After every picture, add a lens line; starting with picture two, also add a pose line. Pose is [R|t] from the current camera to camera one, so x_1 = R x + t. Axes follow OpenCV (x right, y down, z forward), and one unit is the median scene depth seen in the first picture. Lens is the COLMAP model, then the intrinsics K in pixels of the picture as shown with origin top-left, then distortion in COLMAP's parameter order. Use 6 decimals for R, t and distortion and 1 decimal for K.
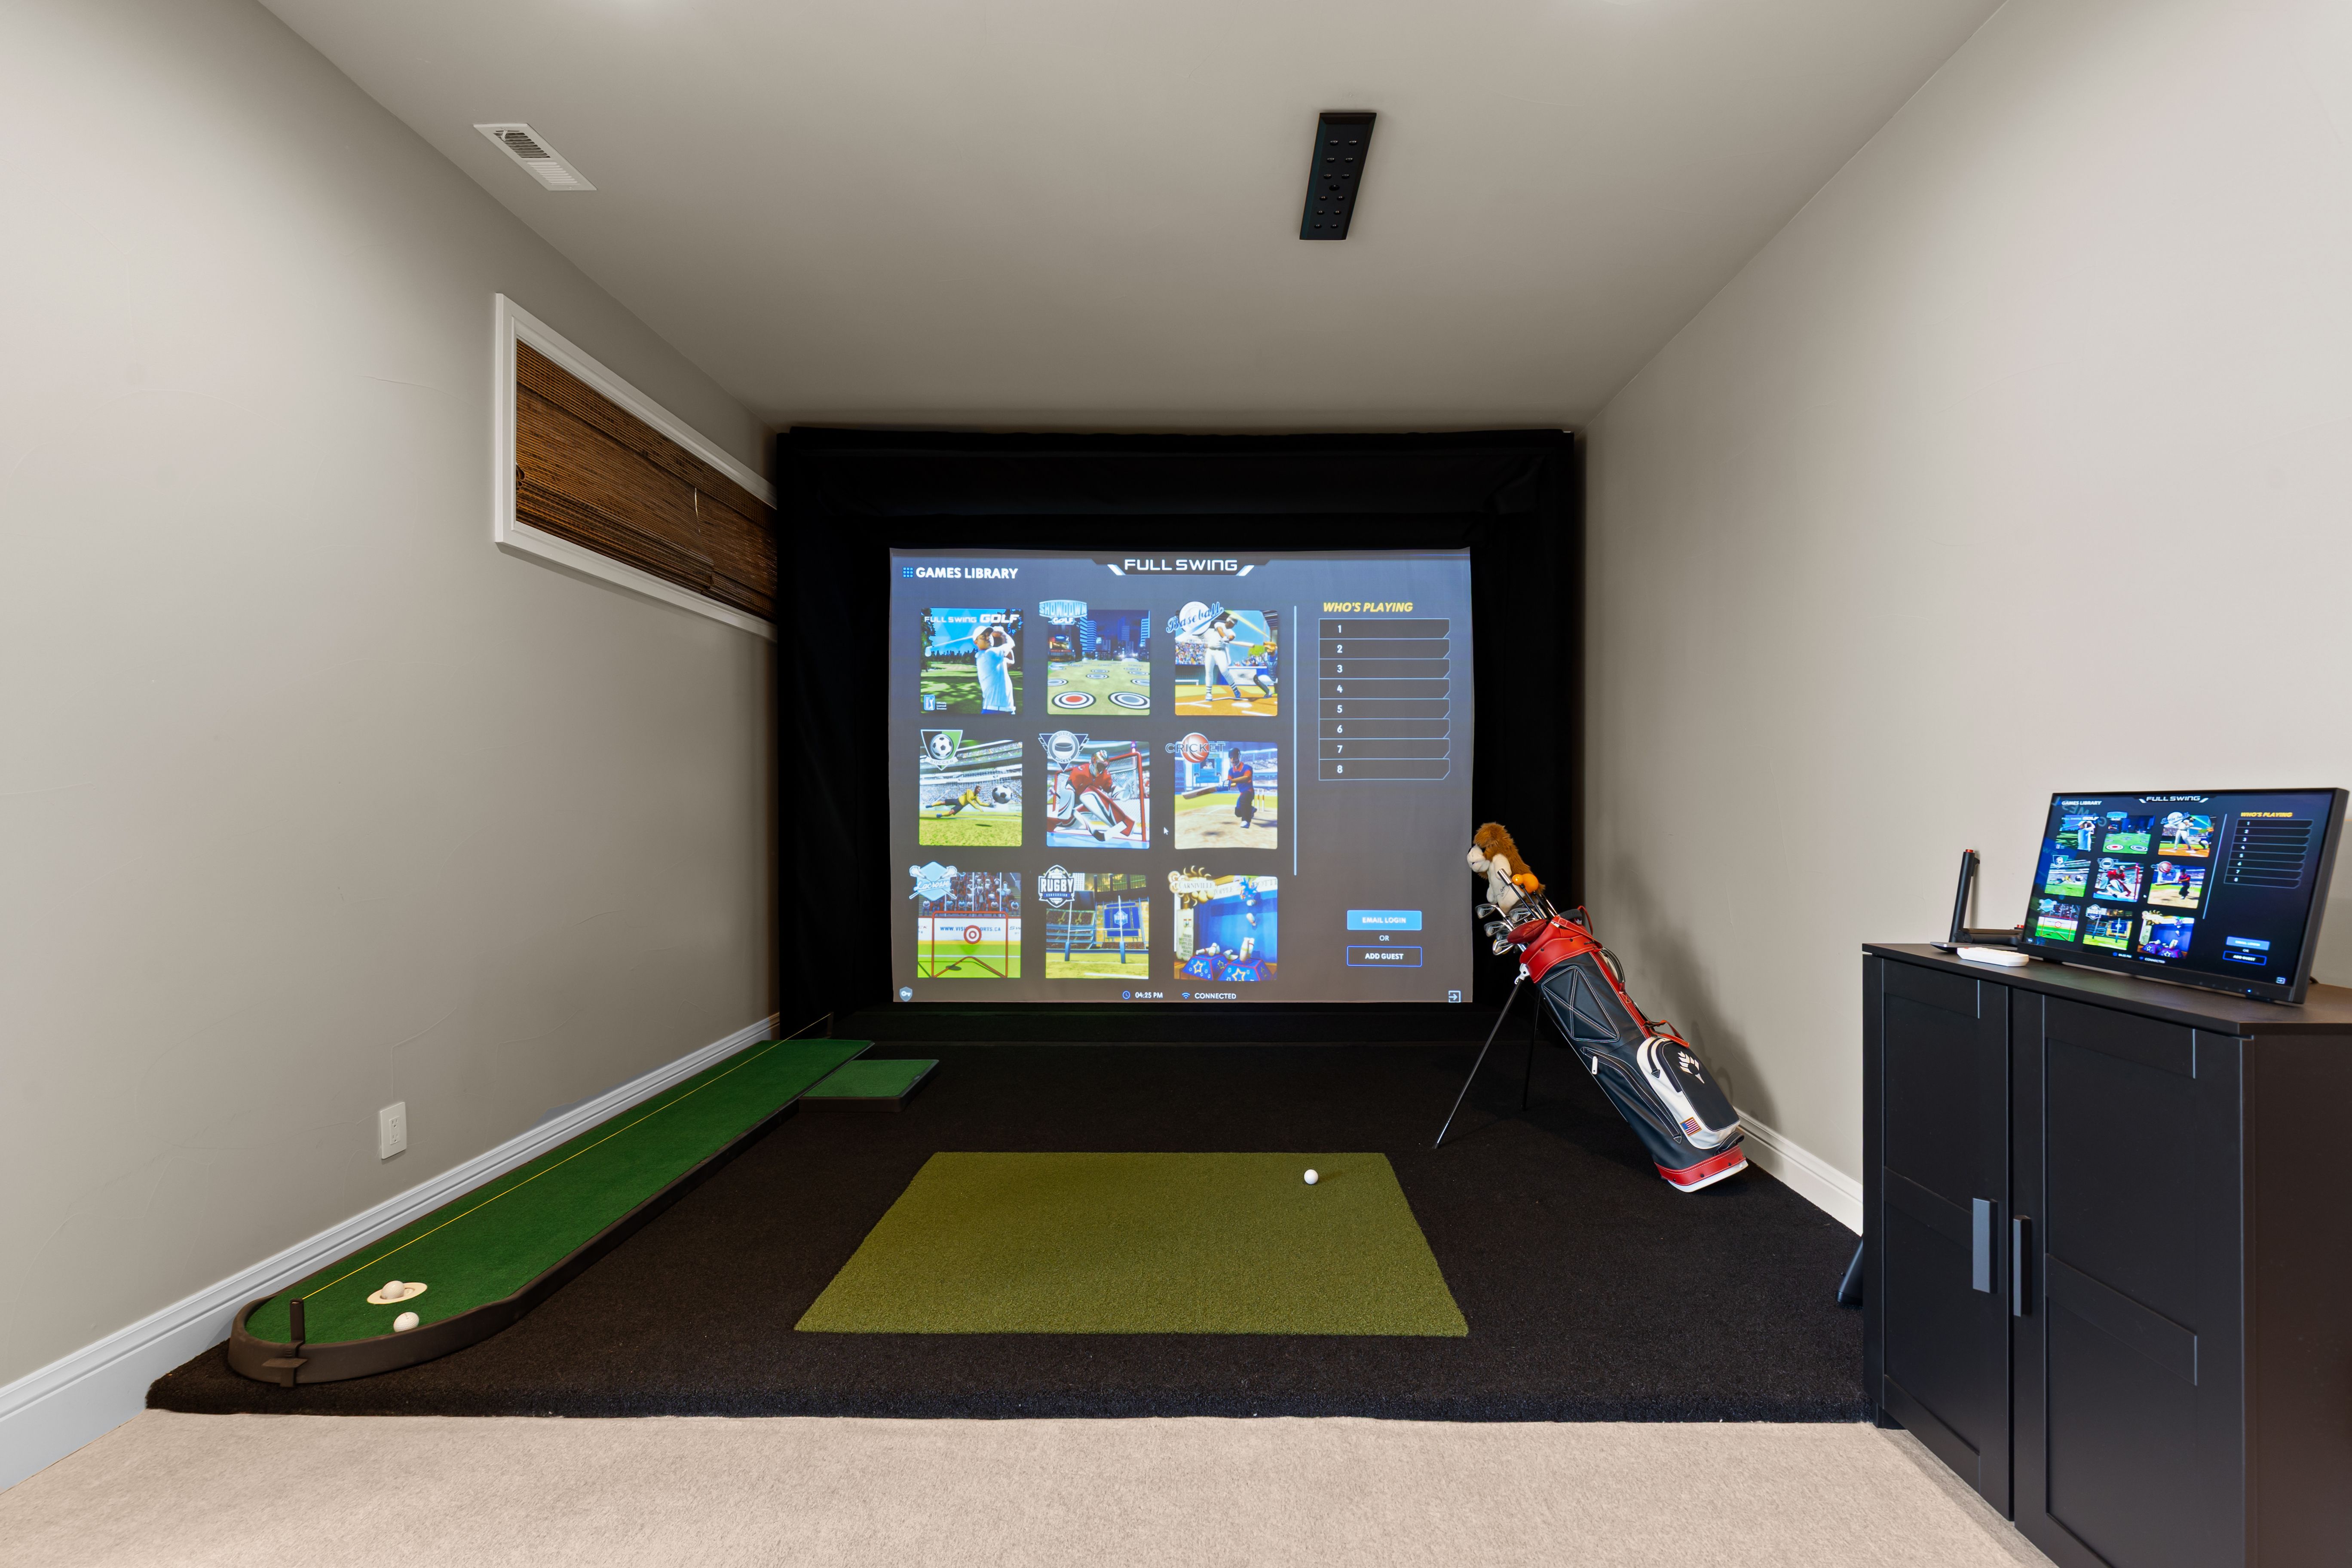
lens RADIAL K [[1047.5, 0, 1179.1], [0, 1047.5, 791.2], [0, 0, 1]] dist [-0.001318, -0.000618]
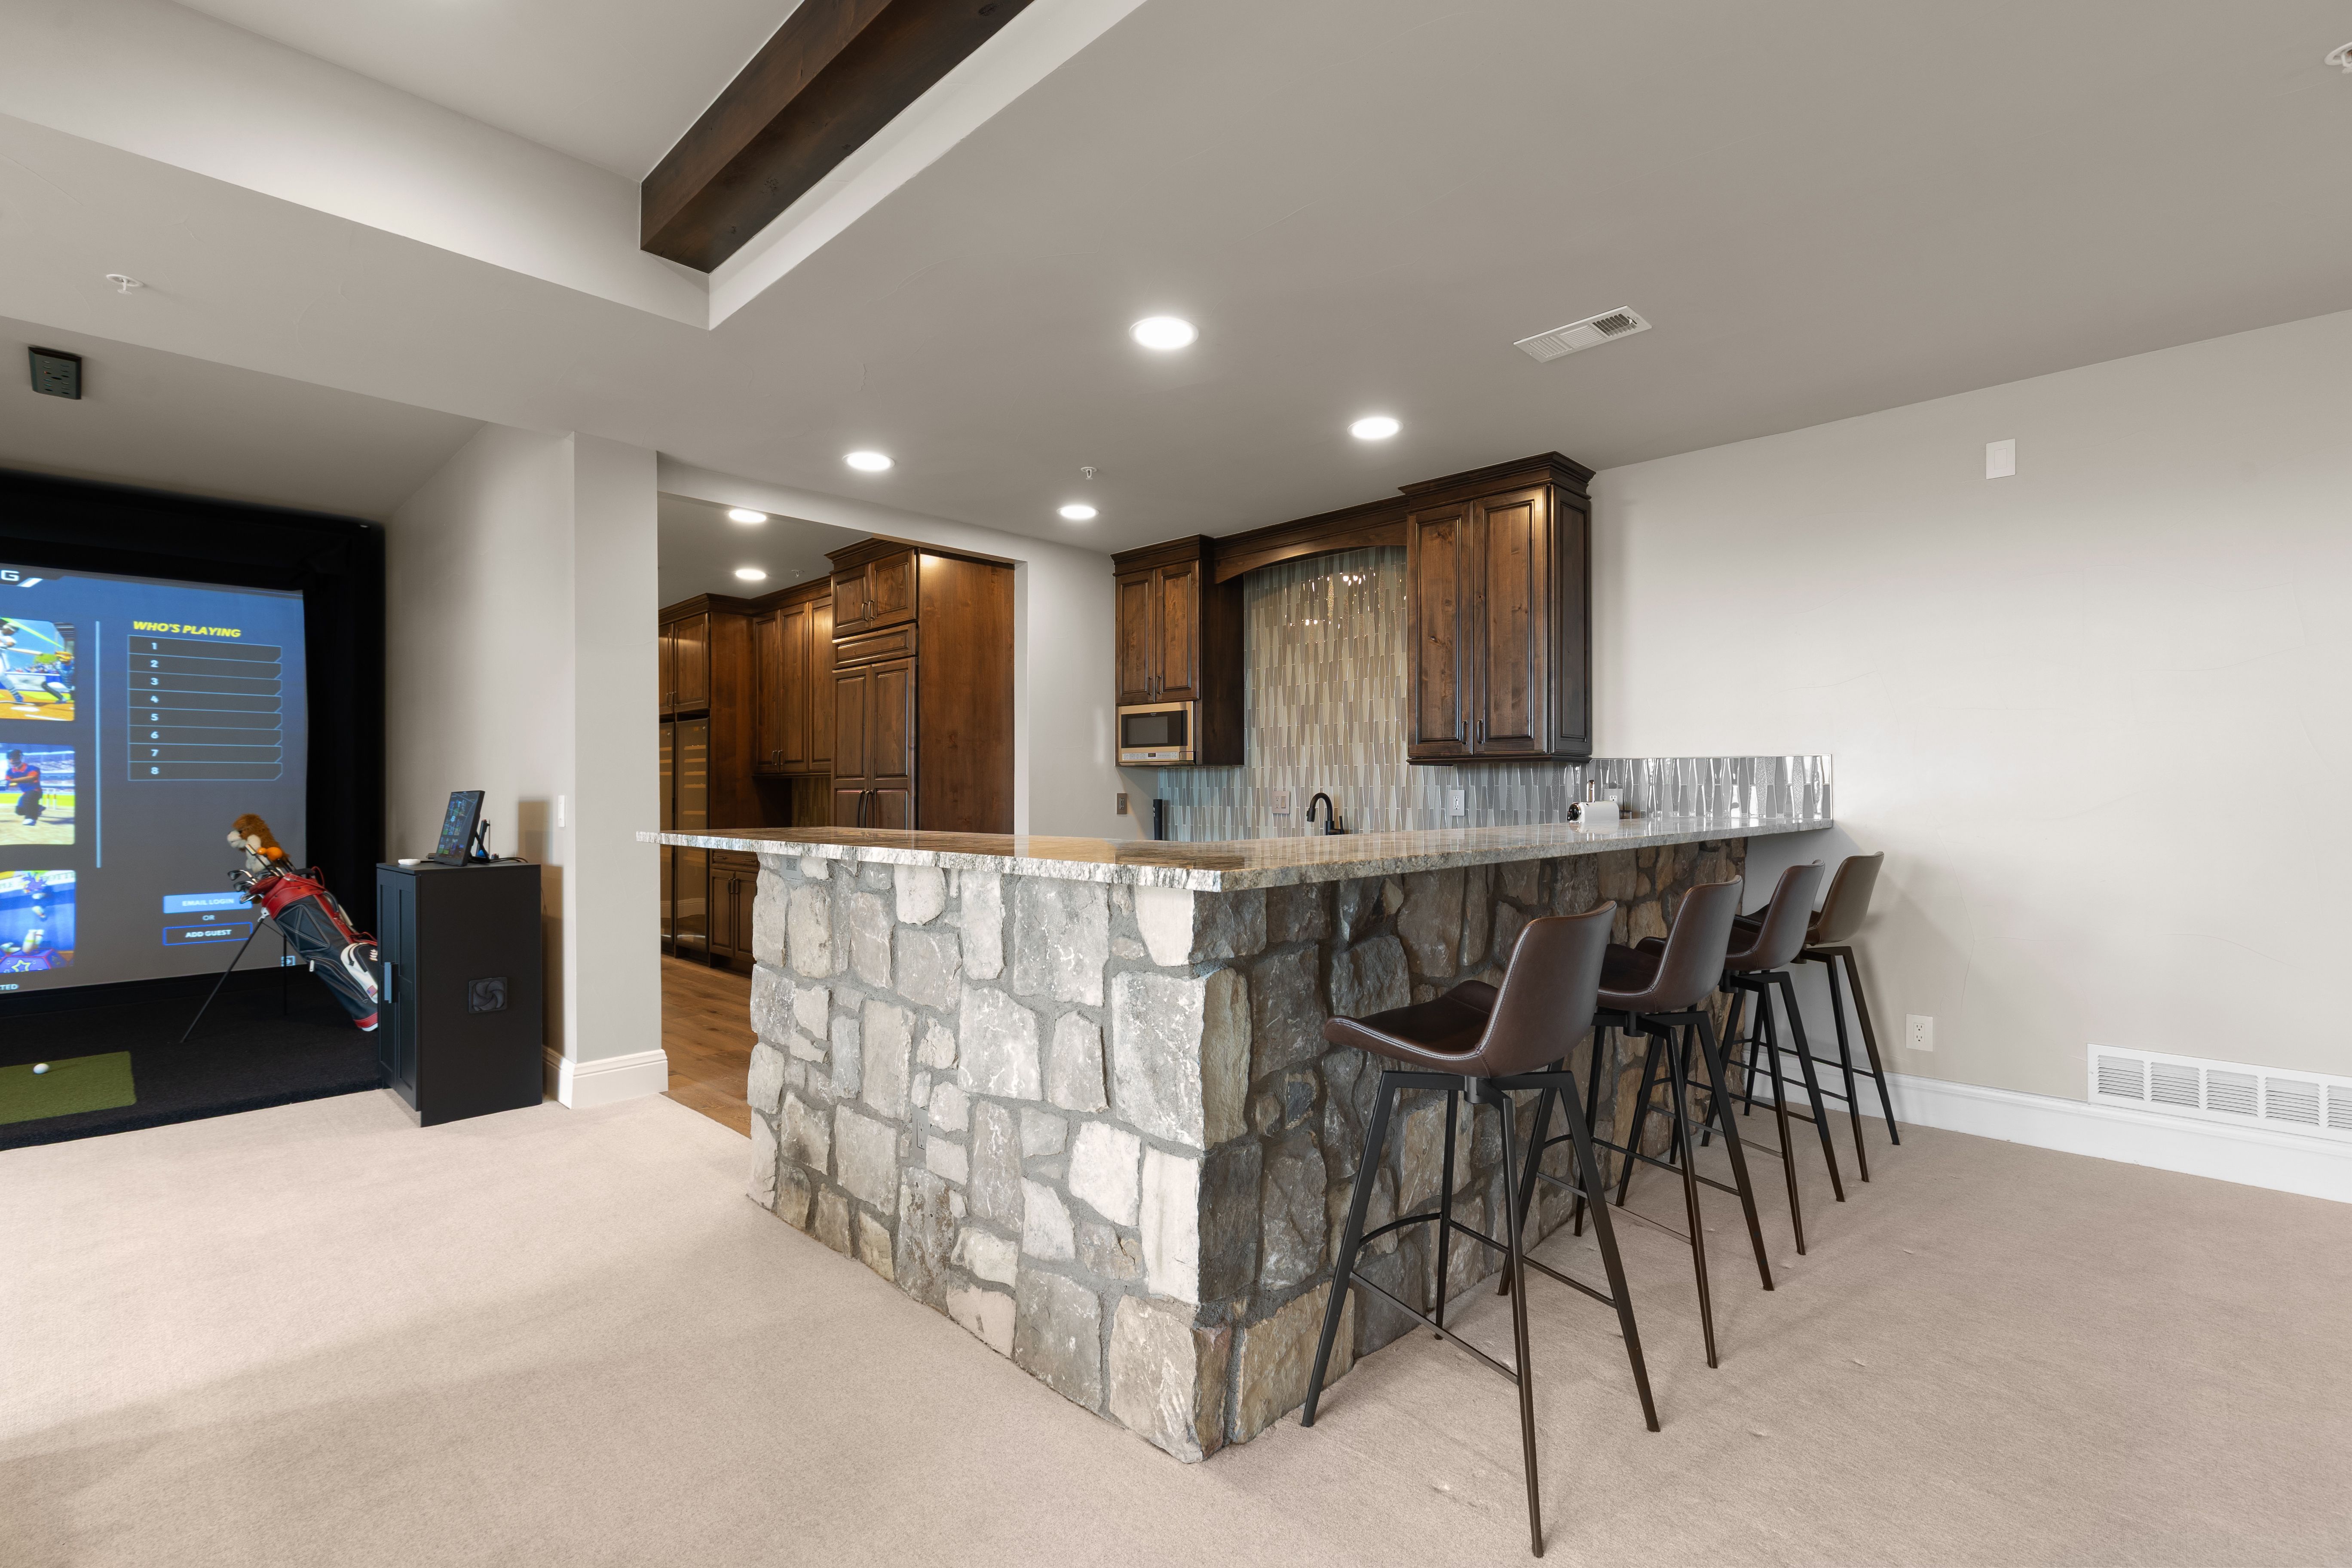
lens RADIAL K [[1047.5, 0, 1179.4], [0, 1047.5, 785.3], [0, 0, 1]] dist [-0.001318, -0.000618]
pose [[0.671003, 0.001313, 0.741454, 0.059747], [0.000546, 0.999997, -0.002265, -0.002450], [-0.741455, 0.001925, 0.671000, -0.568084]]
